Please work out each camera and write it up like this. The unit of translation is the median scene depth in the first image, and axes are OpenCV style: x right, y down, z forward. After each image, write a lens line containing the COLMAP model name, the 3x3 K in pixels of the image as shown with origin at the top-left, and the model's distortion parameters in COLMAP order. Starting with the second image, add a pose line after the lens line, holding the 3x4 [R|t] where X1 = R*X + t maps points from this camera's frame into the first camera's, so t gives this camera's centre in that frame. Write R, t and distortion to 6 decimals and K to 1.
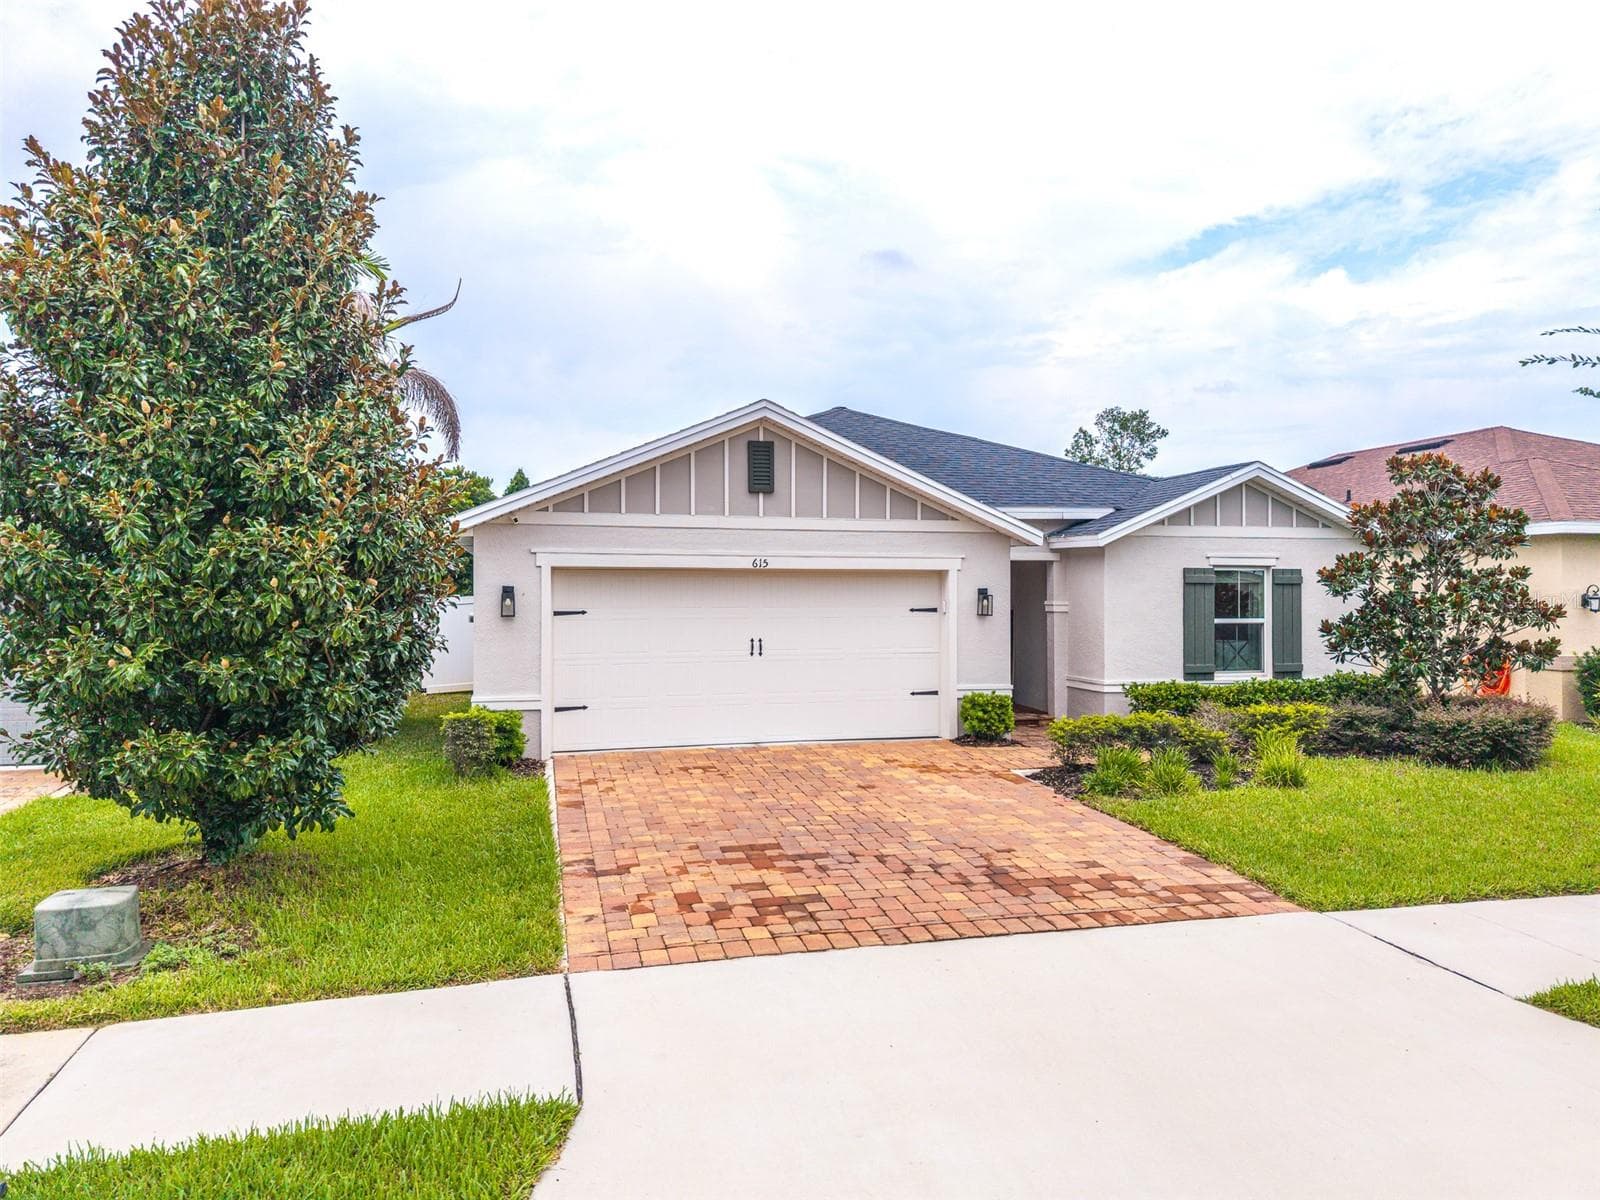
lens RADIAL K [[1073.5, 0, 800.0], [0, 1073.5, 600.0], [0, 0, 1]] dist [0.025986, -0.030488]
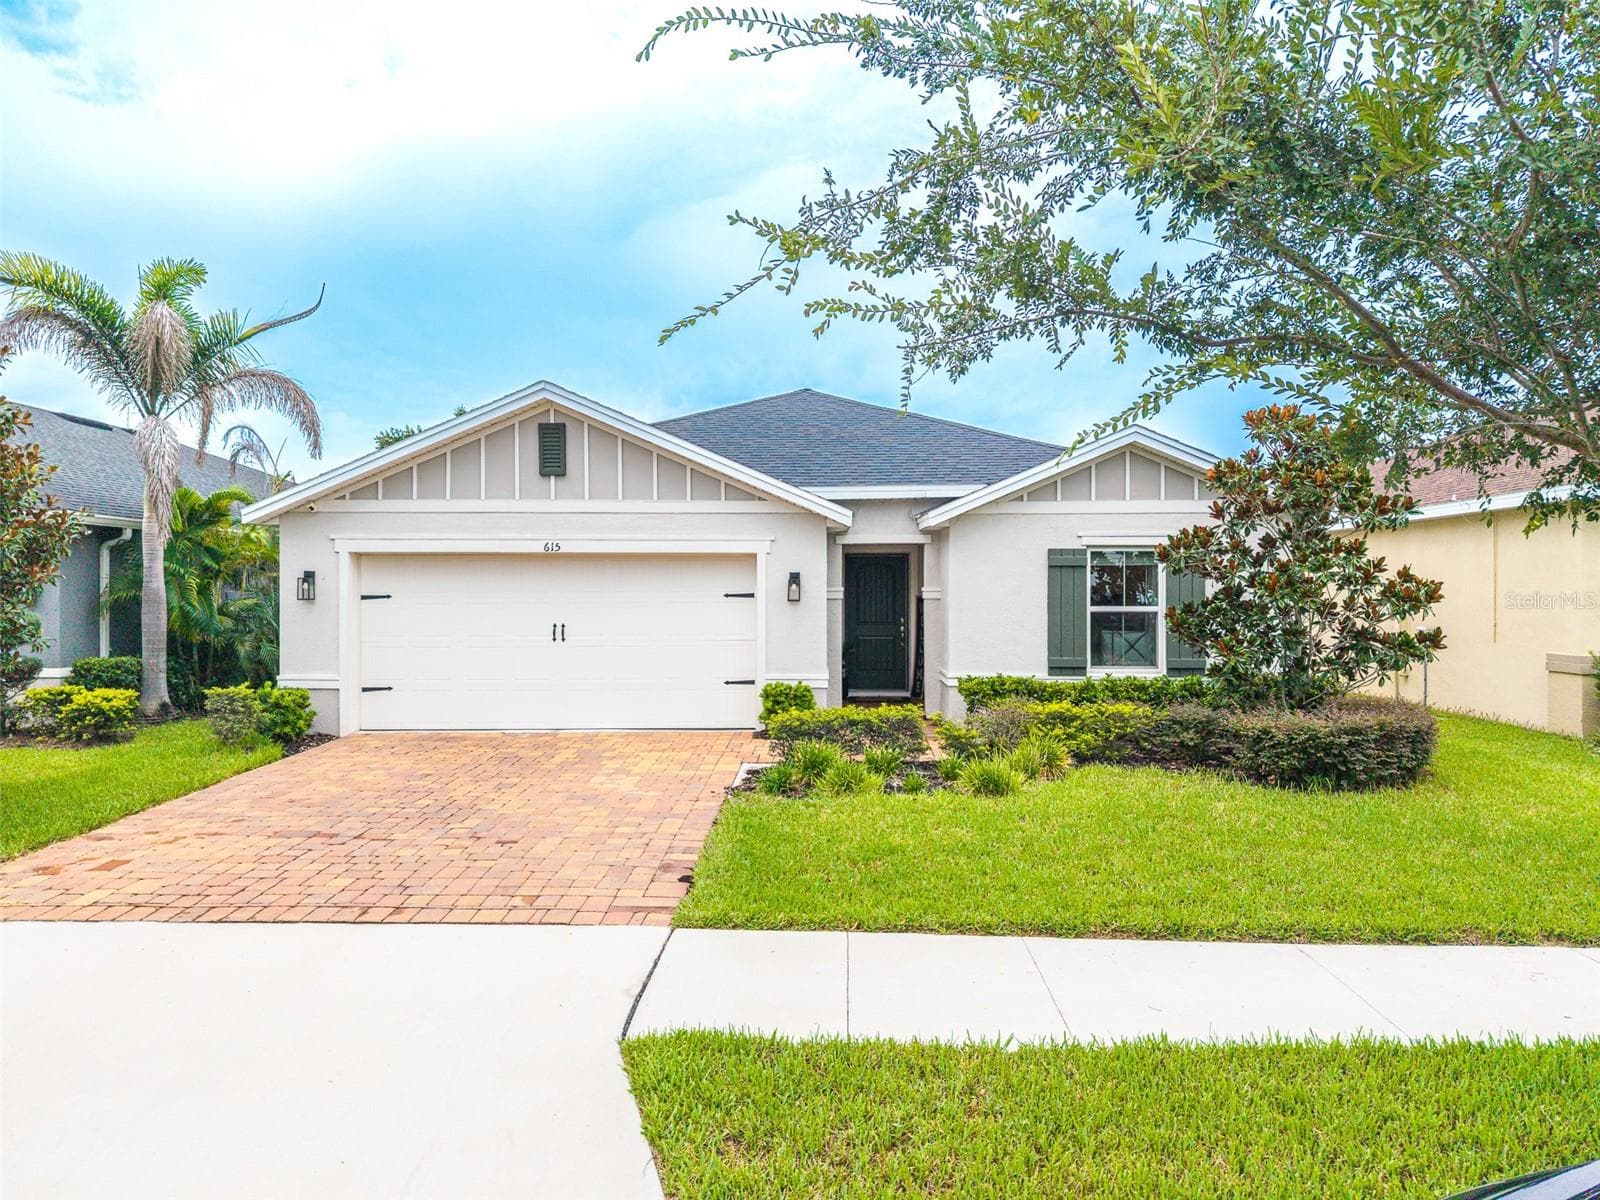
lens RADIAL K [[1076.8, 0, 800.0], [0, 1076.8, 600.0], [0, 0, 1]] dist [-0.003002, -0.001631]
pose [[0.964942, 0.002363, -0.262454, 0.441410], [-0.001206, 0.999989, 0.004566, 0.009688], [0.262462, -0.004089, 0.964934, 0.101872]]
